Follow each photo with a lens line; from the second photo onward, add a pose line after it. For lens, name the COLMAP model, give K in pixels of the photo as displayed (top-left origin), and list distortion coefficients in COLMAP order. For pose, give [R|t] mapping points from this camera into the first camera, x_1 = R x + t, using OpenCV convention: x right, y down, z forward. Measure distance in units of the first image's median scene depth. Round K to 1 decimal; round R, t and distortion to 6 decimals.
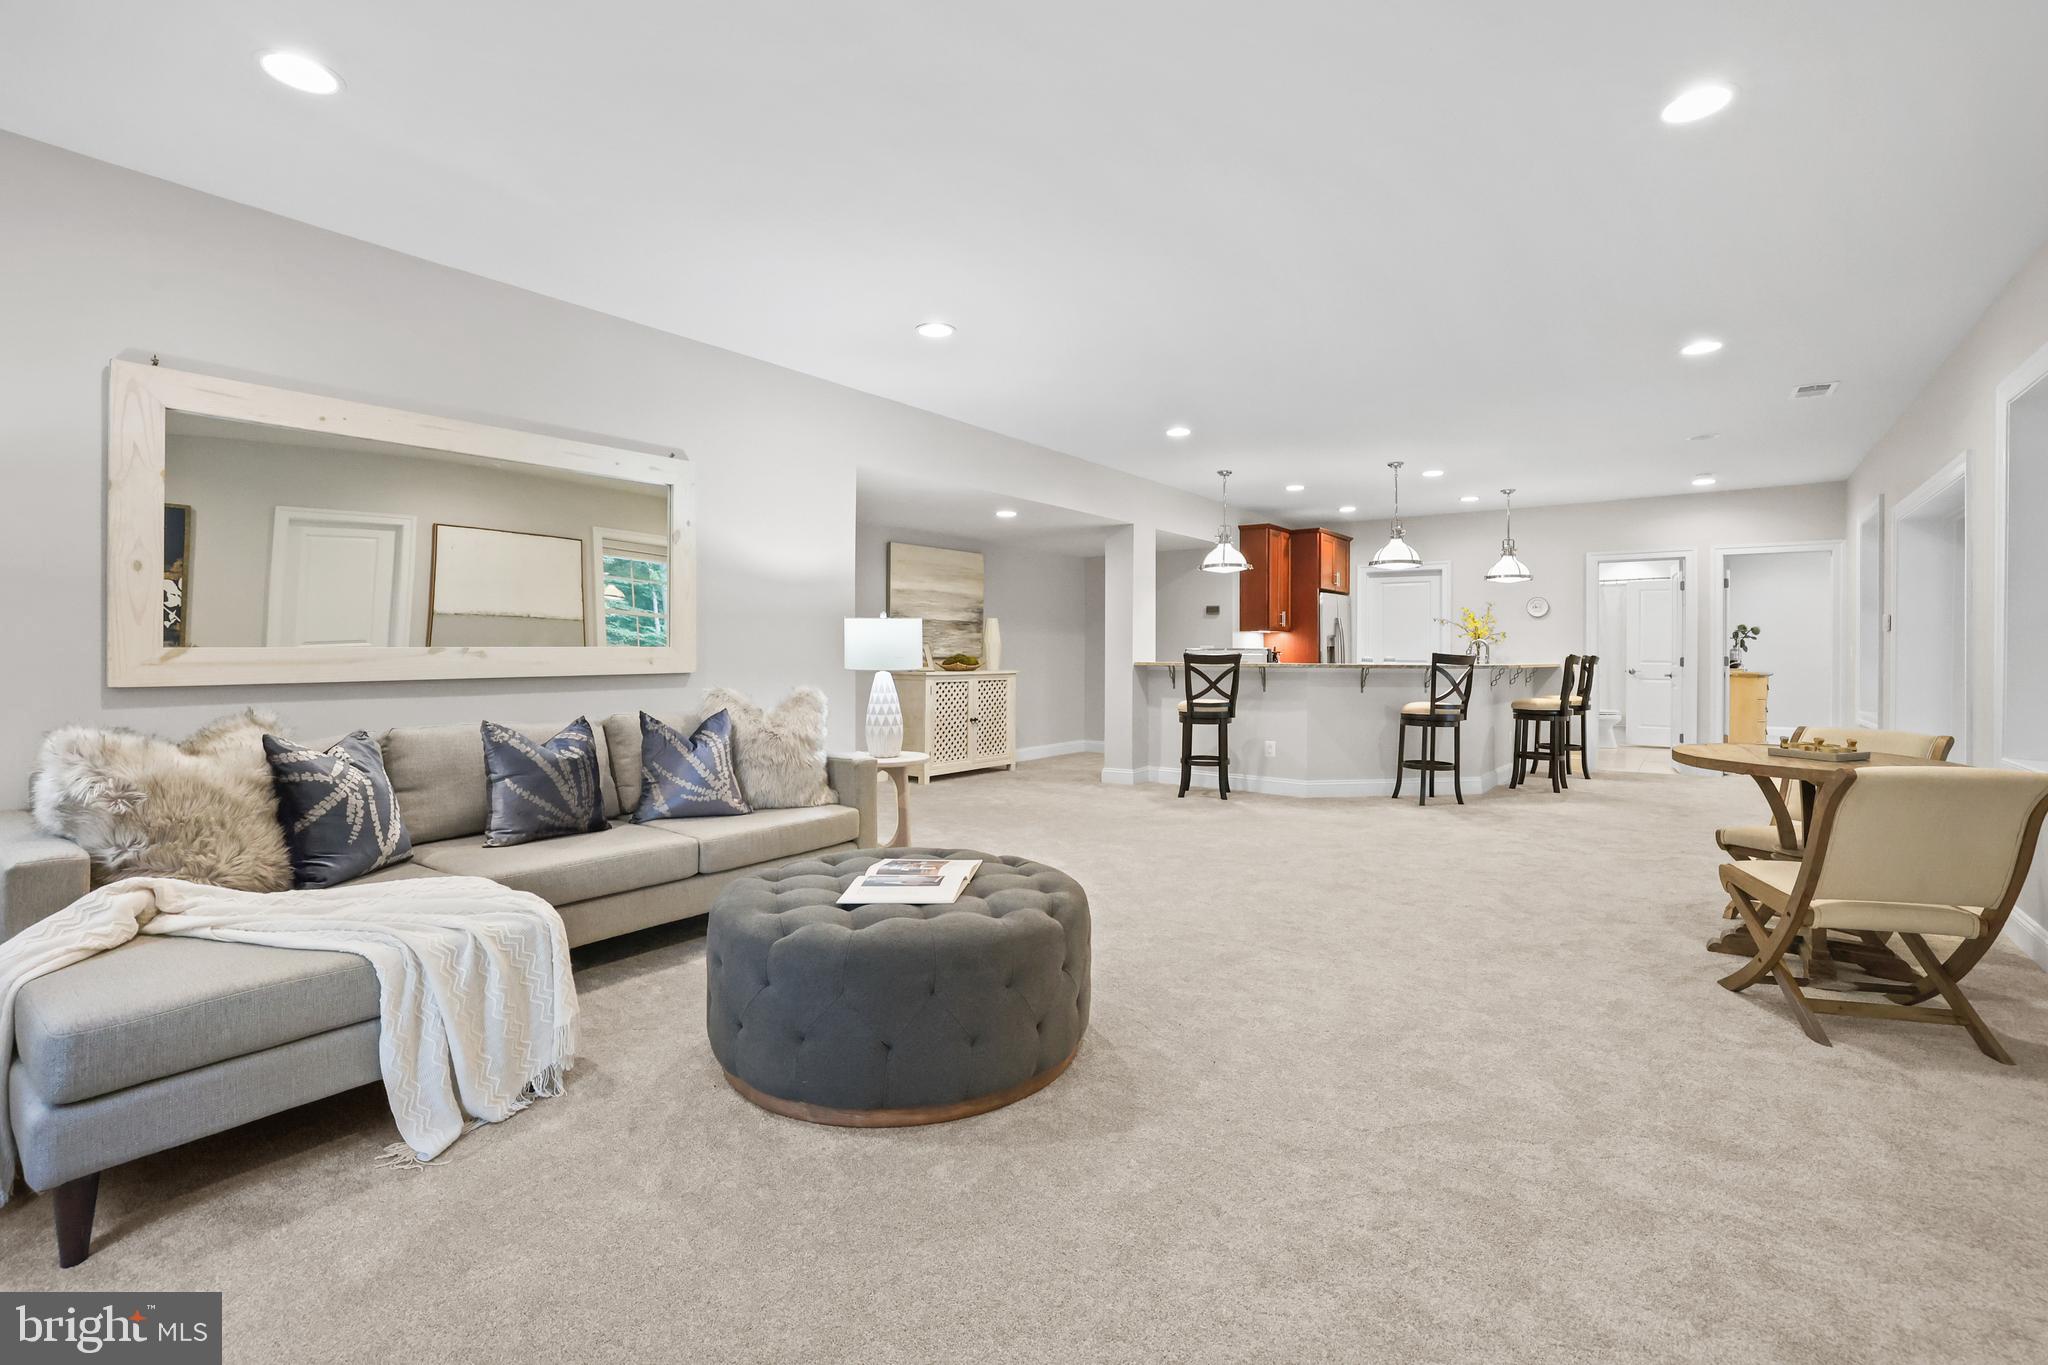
lens RADIAL K [[892.9, 0, 1018.0], [0, 892.9, 671.4], [0, 0, 1]] dist [-0.057566, 0.030606]
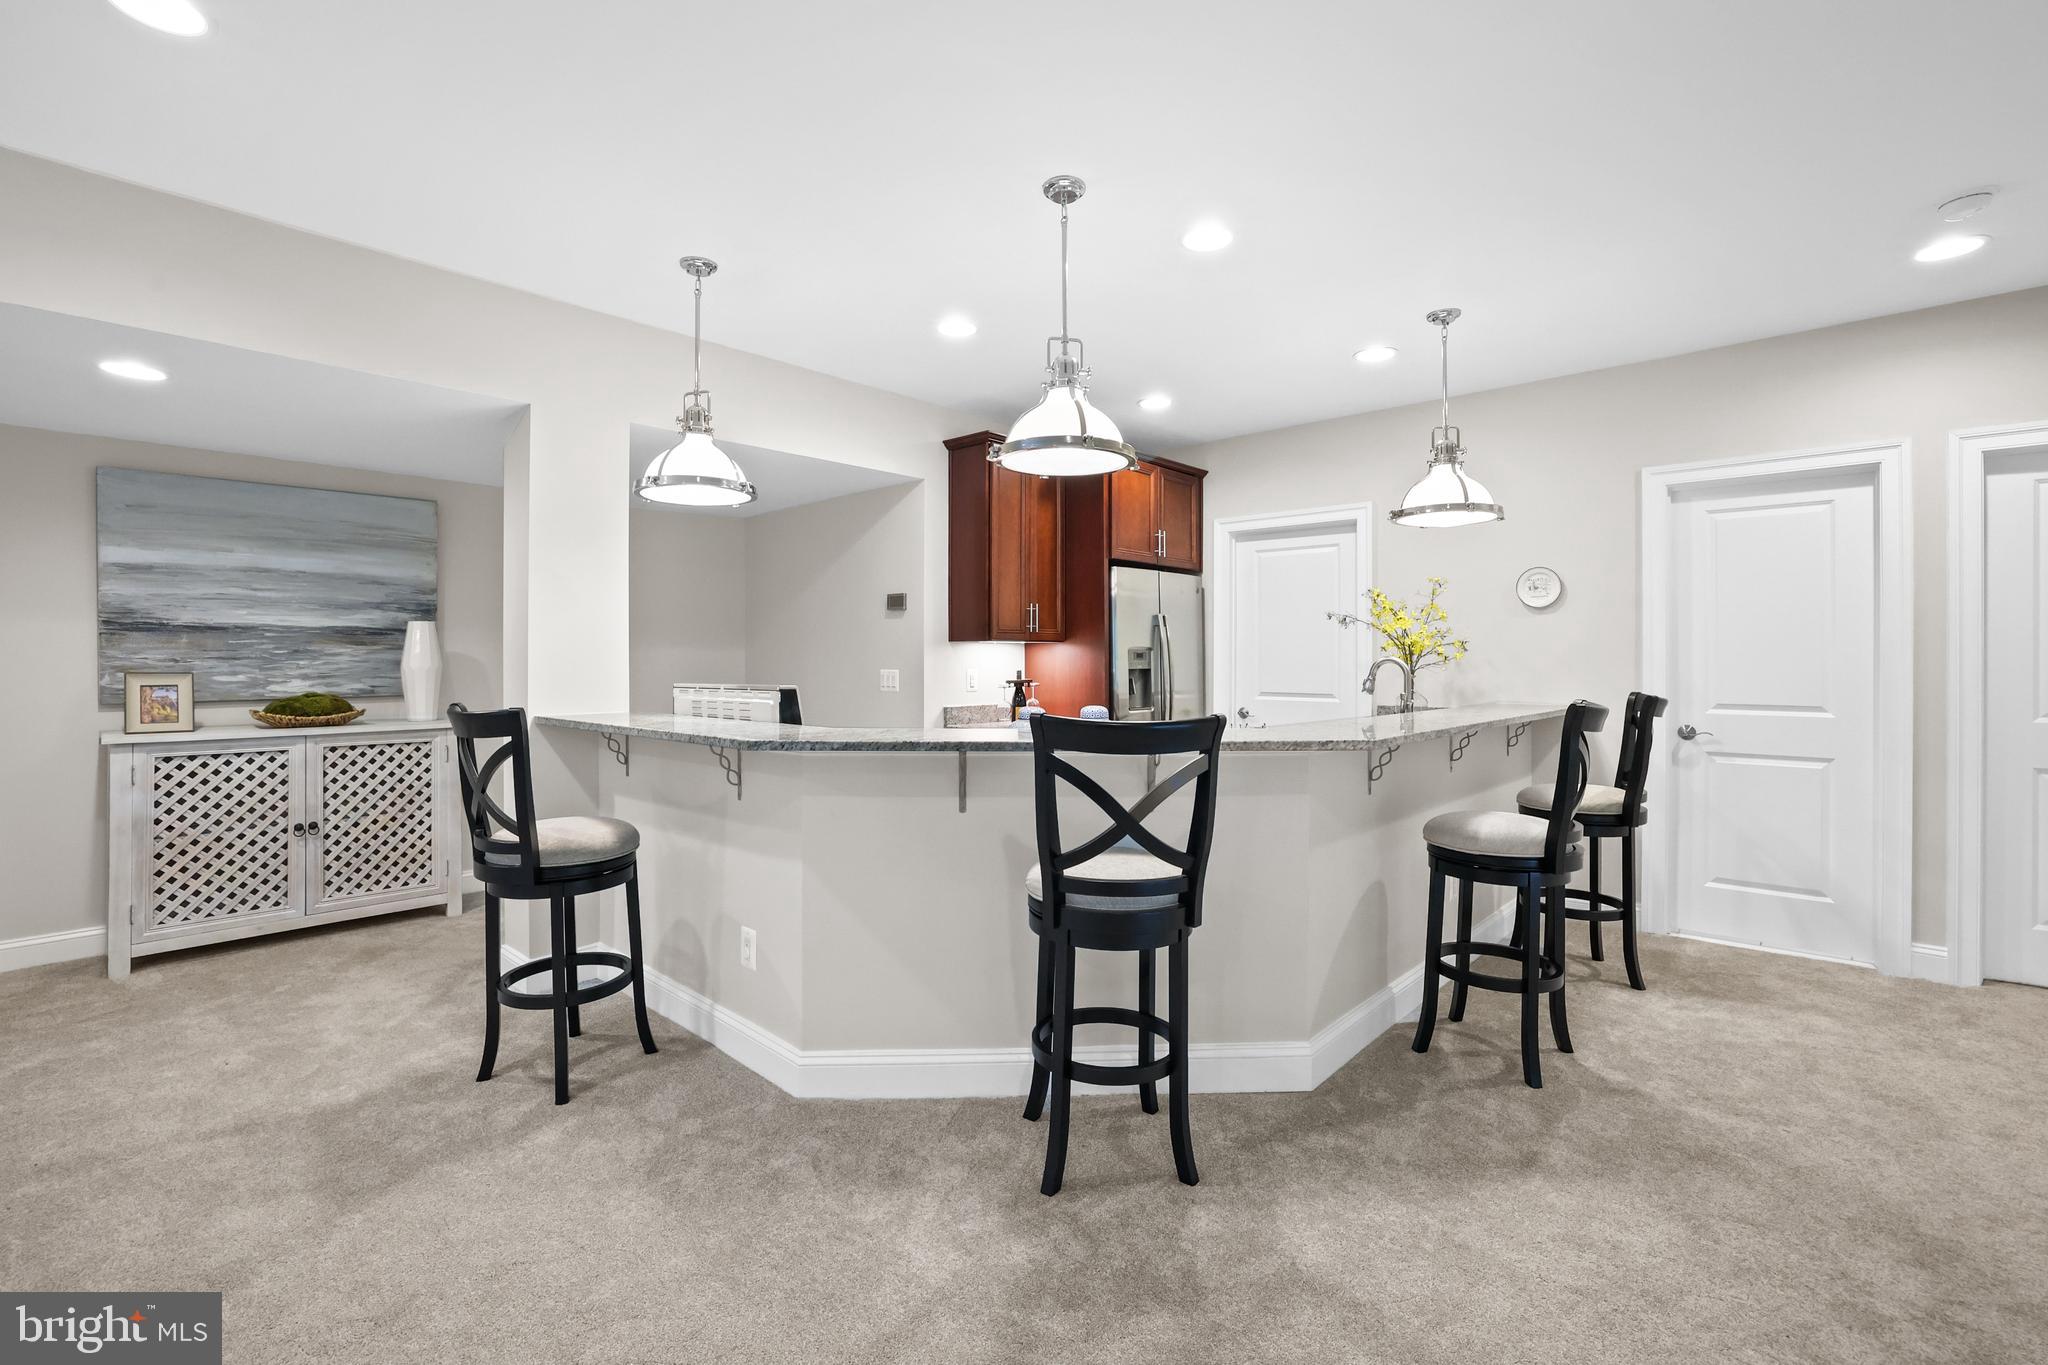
lens RADIAL K [[892.9, 0, 1018.0], [0, 892.9, 671.4], [0, 0, 1]] dist [-0.057566, 0.030606]
pose [[0.997267, -0.005048, -0.073715, 0.414897], [0.004178, 0.999920, -0.011943, -0.026962], [0.073770, 0.011602, 0.997208, 0.603606]]
